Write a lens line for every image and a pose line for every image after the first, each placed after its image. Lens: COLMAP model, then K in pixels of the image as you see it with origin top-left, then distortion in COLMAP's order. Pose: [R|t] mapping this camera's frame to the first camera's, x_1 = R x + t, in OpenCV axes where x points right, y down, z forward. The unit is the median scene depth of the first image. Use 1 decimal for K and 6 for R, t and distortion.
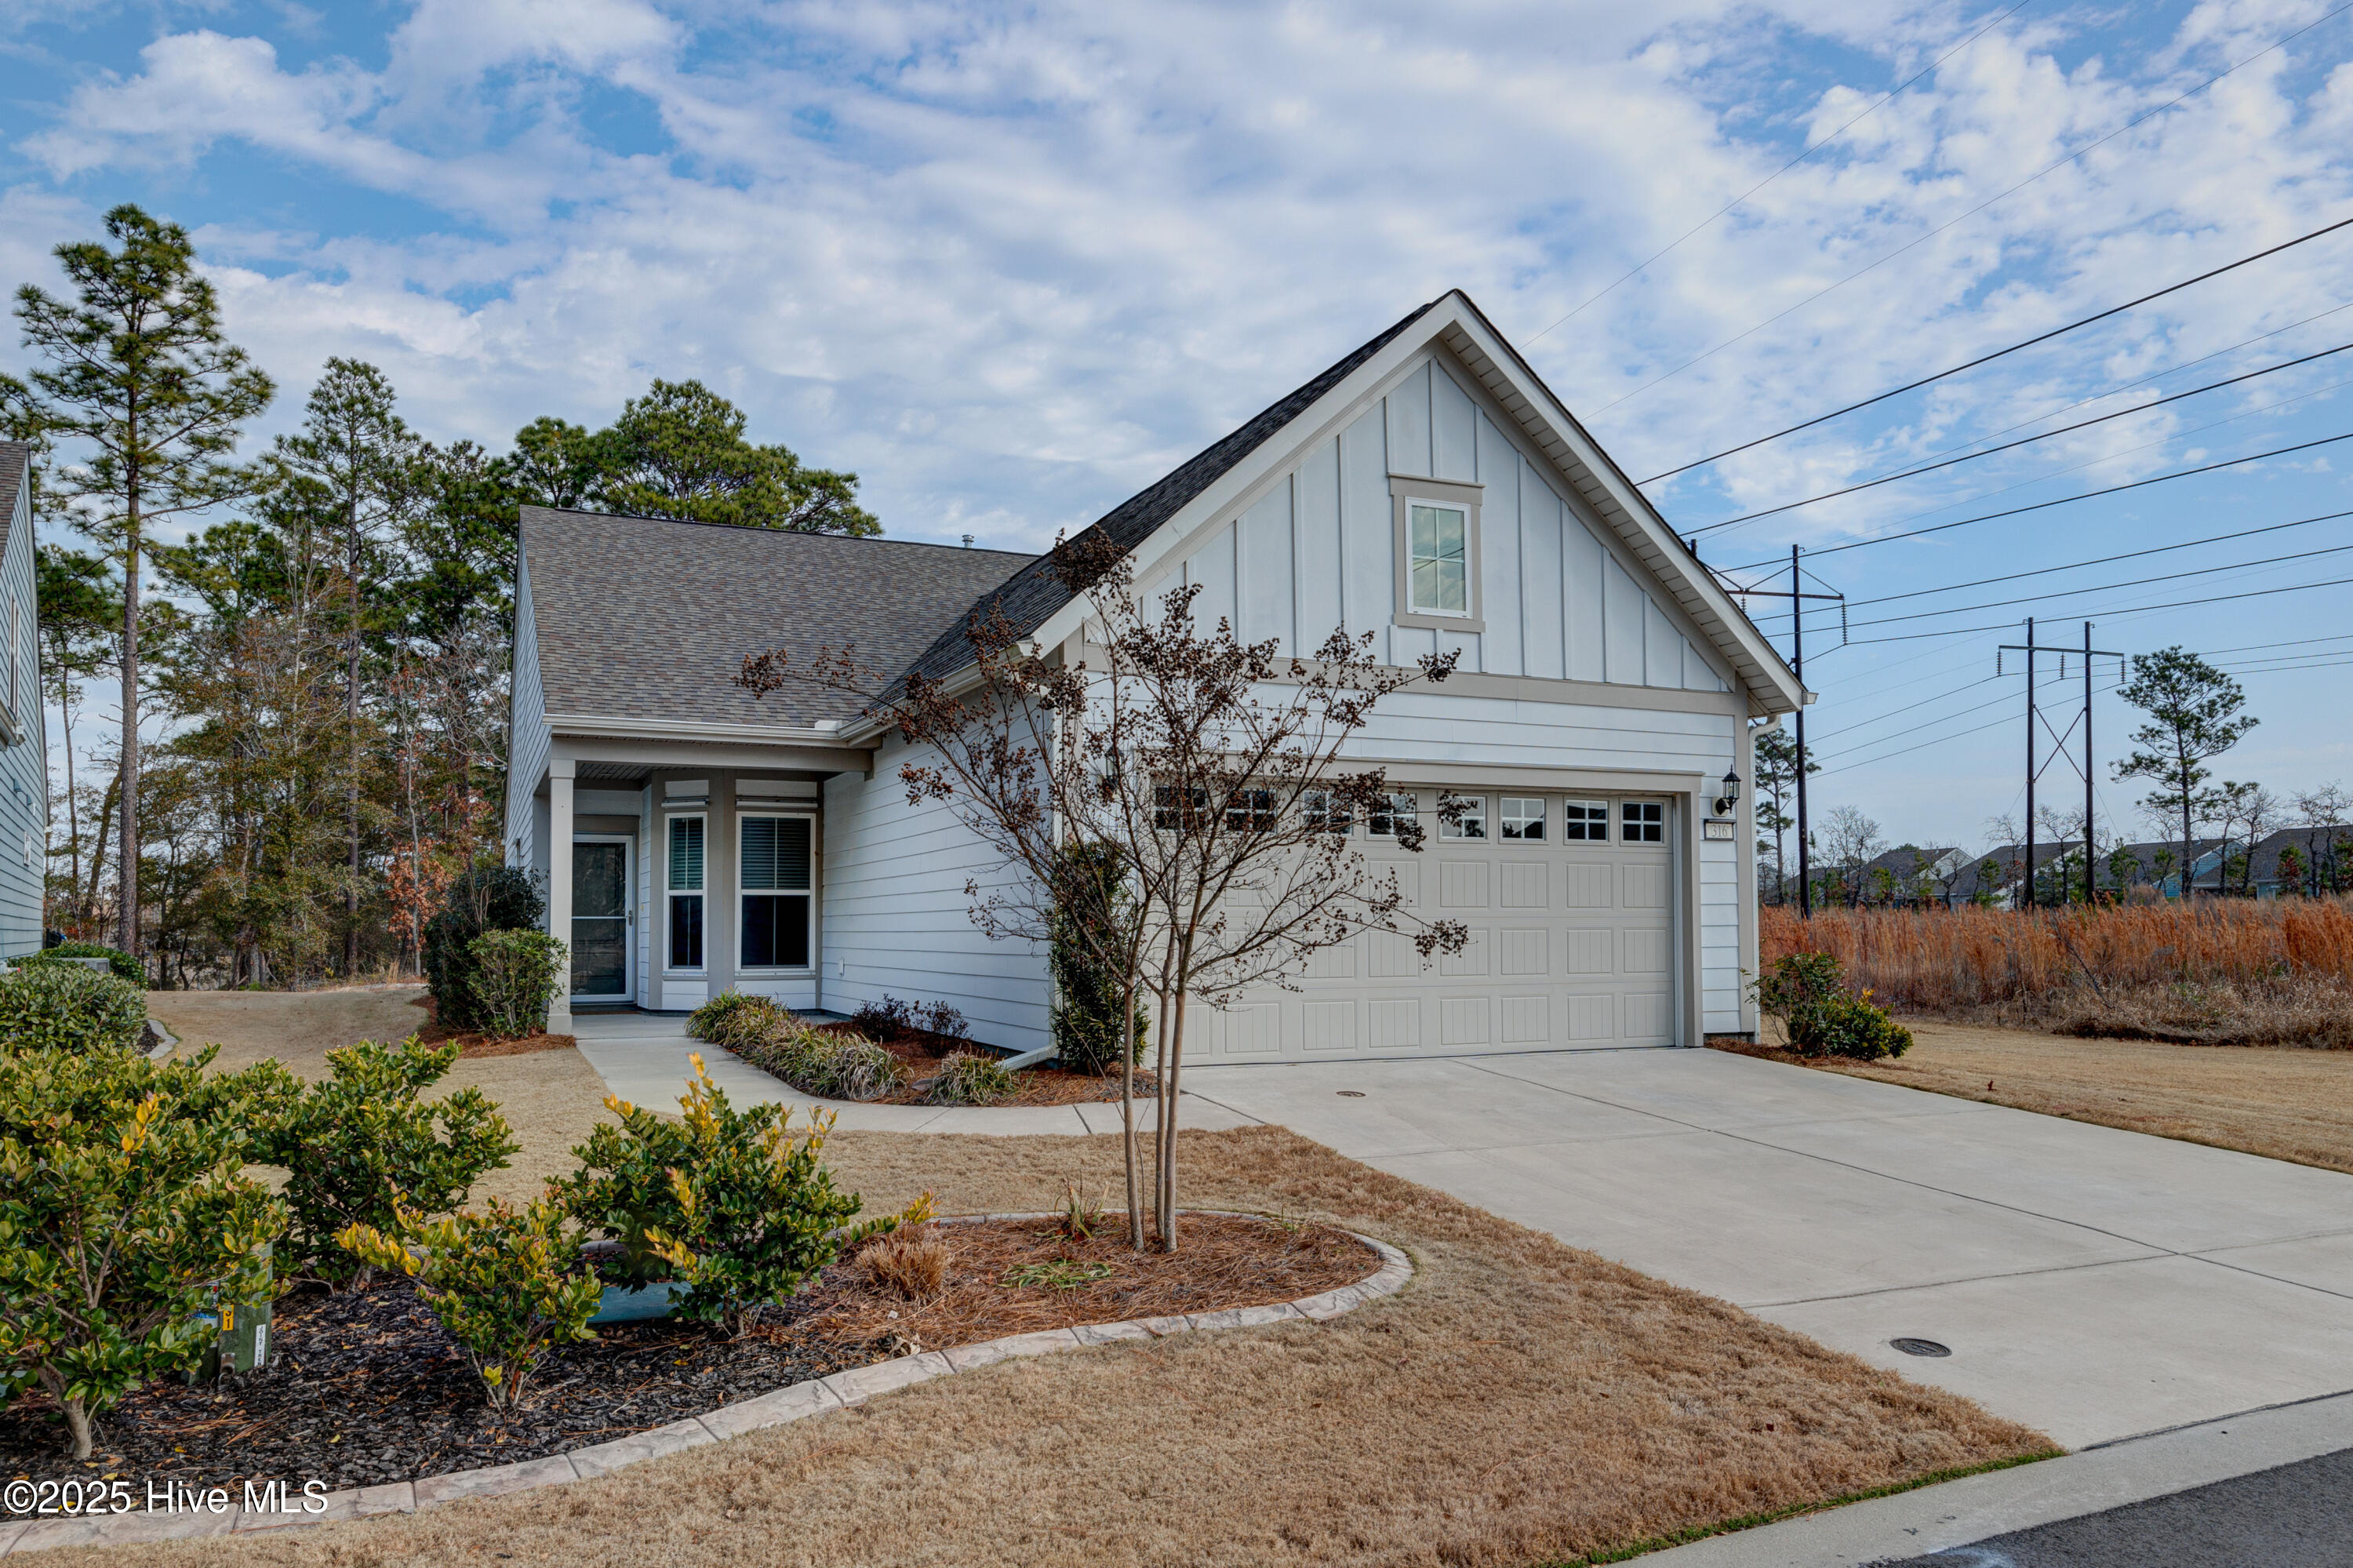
lens RADIAL K [[1494.2, 0, 1171.9], [0, 1494.2, 814.0], [0, 0, 1]] dist [-0.015235, -0.001523]
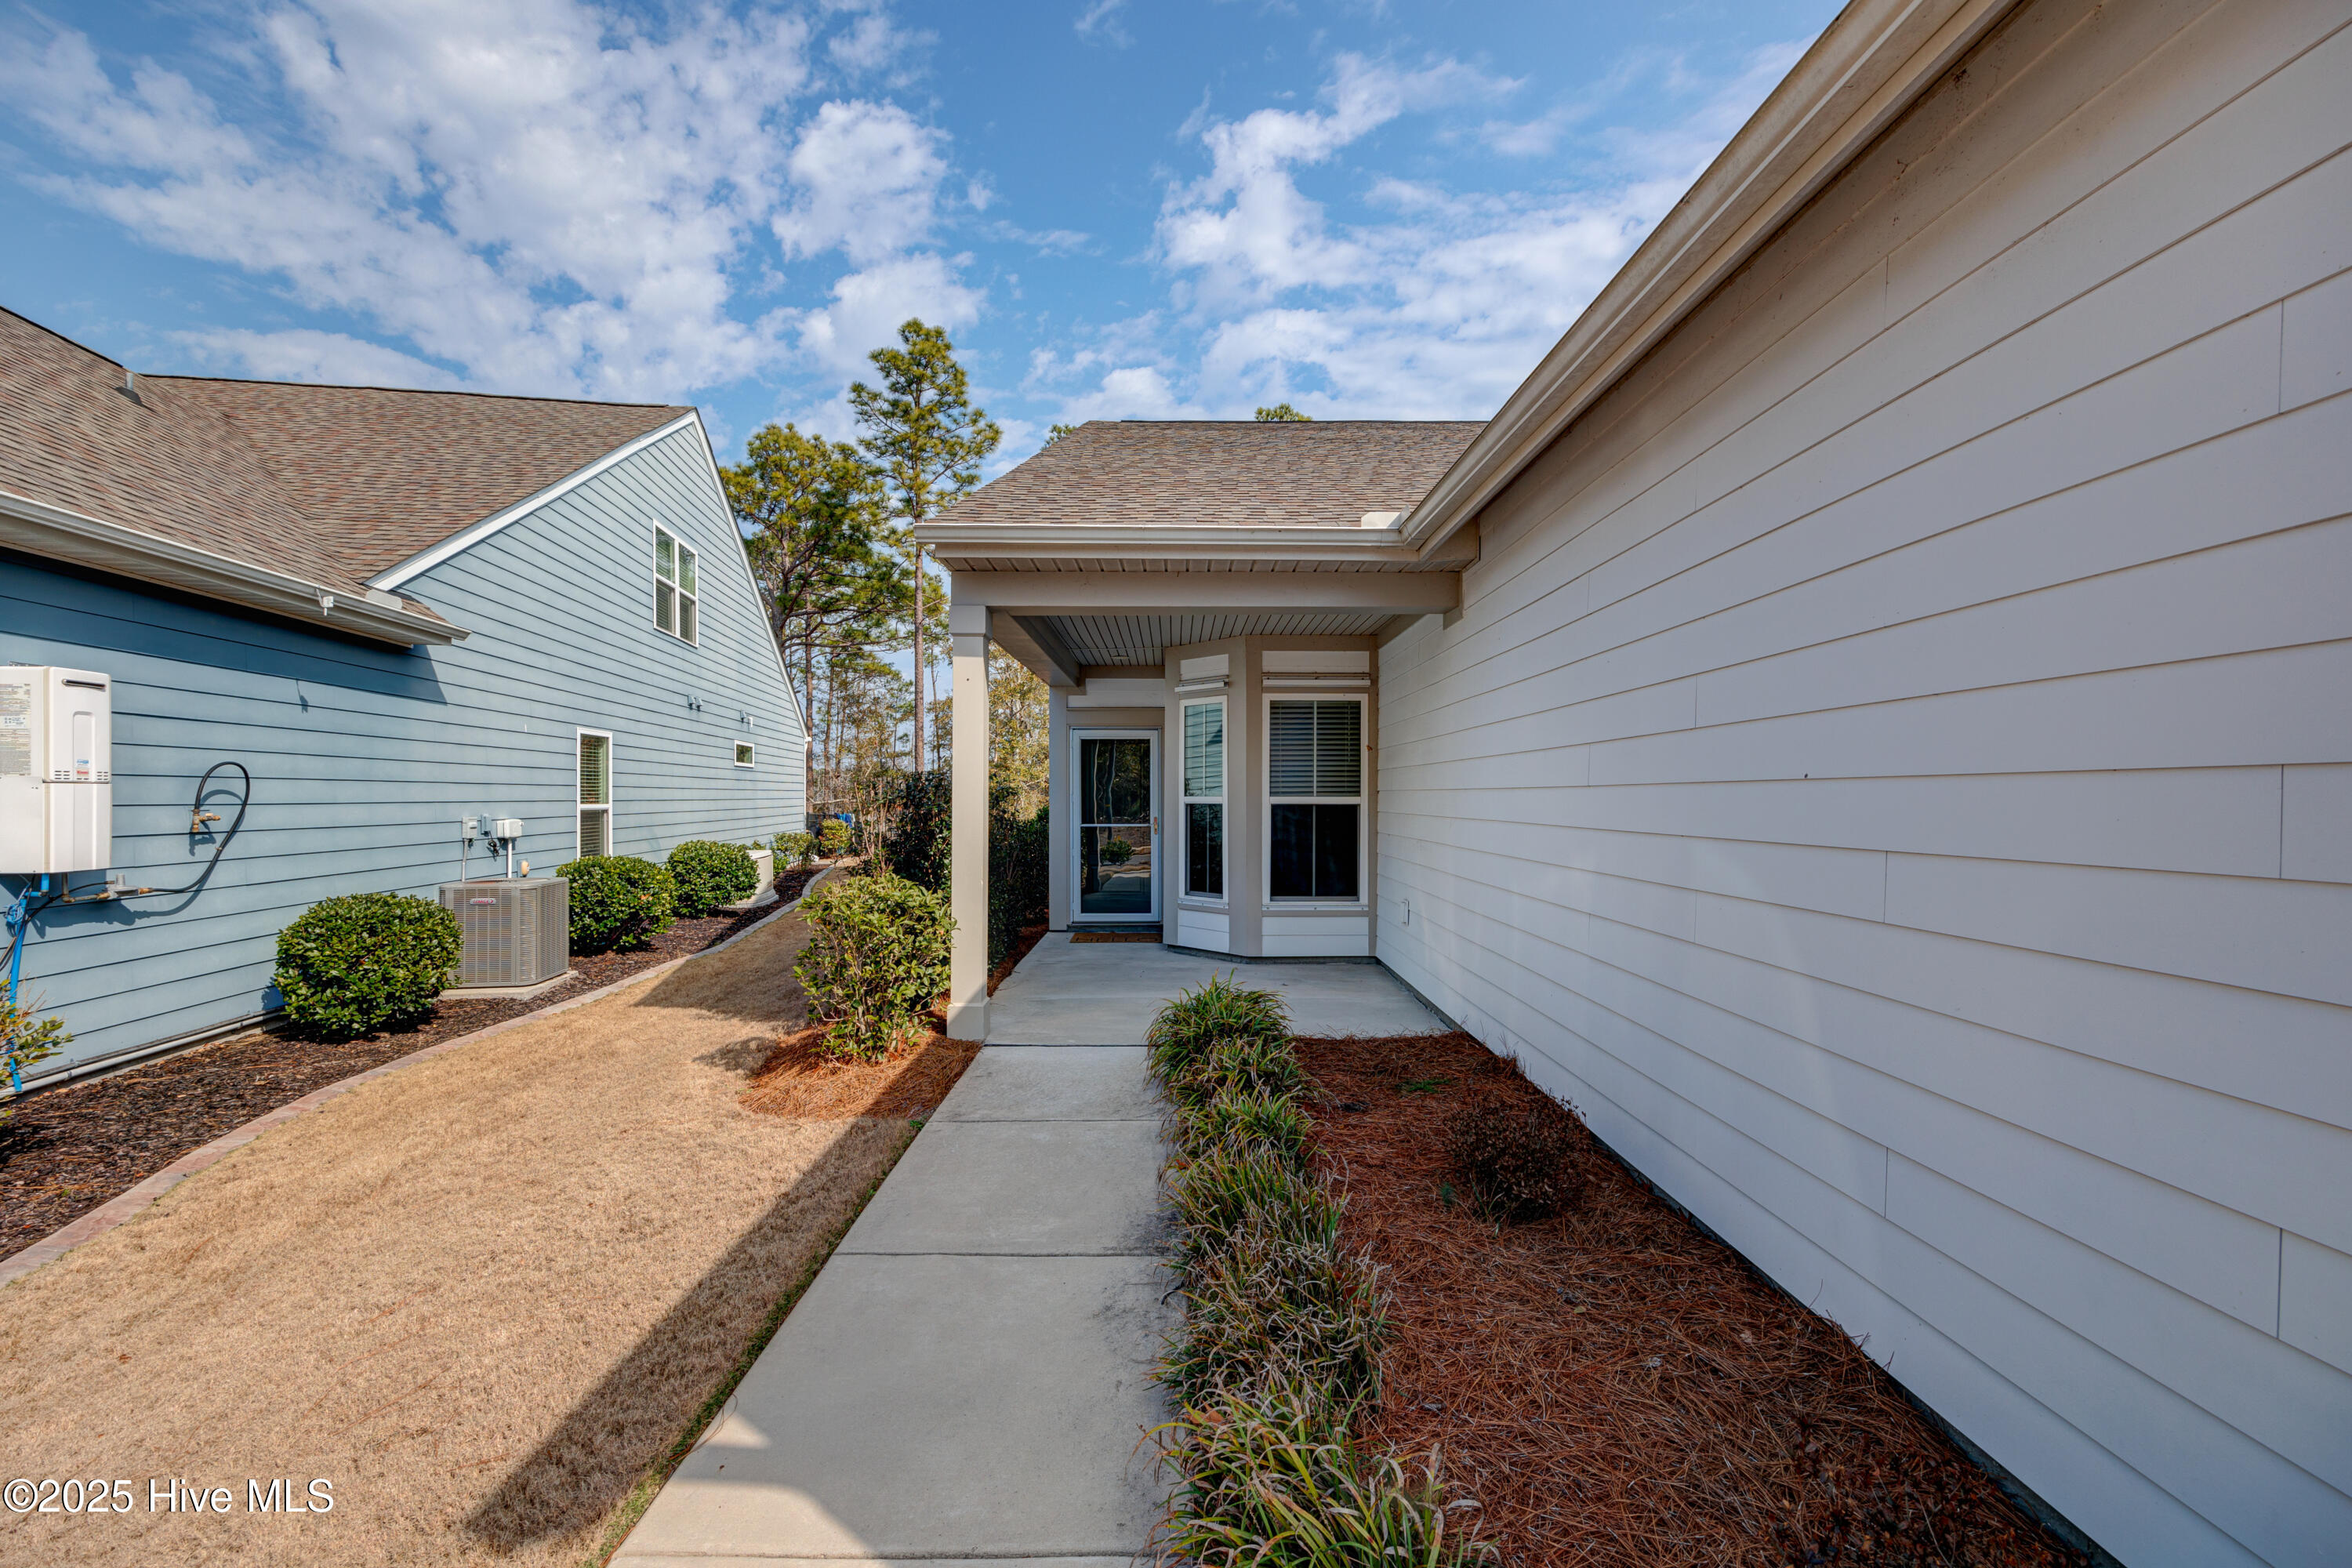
lens RADIAL K [[950.5, 0, 1190.8], [0, 950.5, 790.9], [0, 0, 1]] dist [0.000896, 0.000107]
pose [[0.909037, 0.010076, -0.416594, -0.032424], [0.015848, 0.998148, 0.058724, 0.004904], [0.416414, -0.059985, 0.907194, 0.142307]]
